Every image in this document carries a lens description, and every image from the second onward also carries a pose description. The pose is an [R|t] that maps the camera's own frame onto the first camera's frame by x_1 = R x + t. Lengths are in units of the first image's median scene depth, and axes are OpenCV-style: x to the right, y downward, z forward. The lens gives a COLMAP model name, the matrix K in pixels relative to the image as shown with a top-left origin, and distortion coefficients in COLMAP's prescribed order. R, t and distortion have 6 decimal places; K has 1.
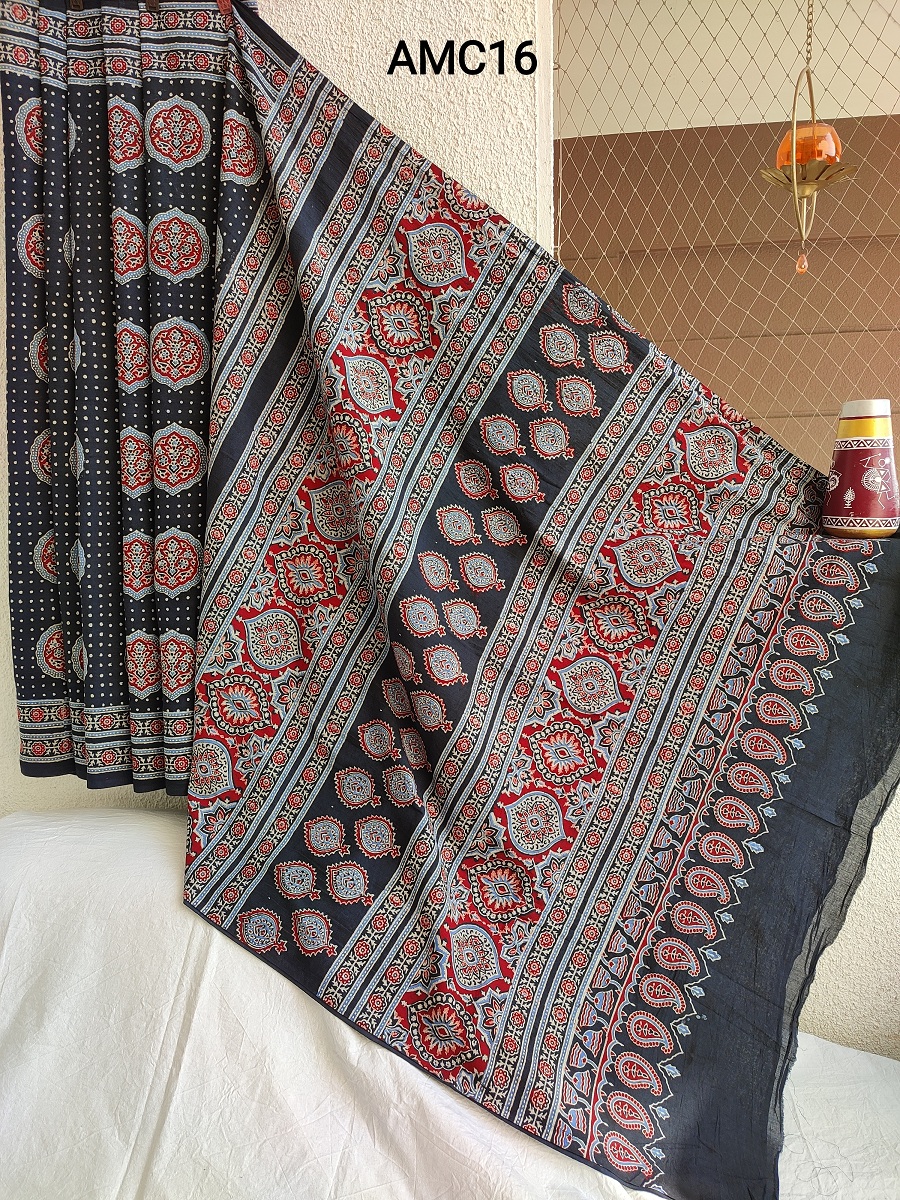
lens RADIAL K [[888.7, 0, 449.3], [0, 888.7, 597.5], [0, 0, 1]] dist [0.013963, -0.021273]
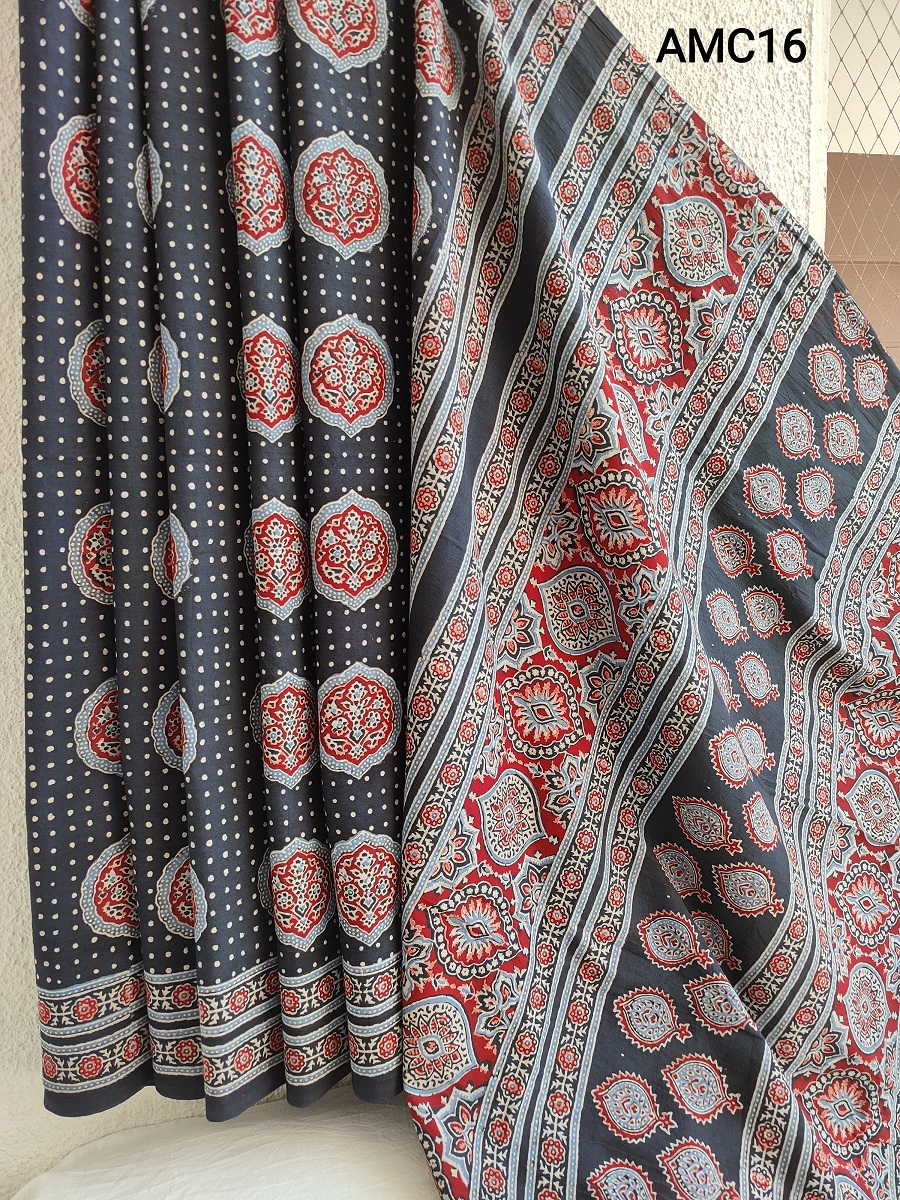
lens RADIAL K [[888.7, 0, 448.4], [0, 888.7, 597.0], [0, 0, 1]] dist [0.013963, -0.021273]
pose [[0.926882, -0.075357, 0.367711, -0.468919], [0.079238, 0.996845, 0.004558, -0.120339], [-0.366895, 0.024912, 0.929929, 0.413537]]
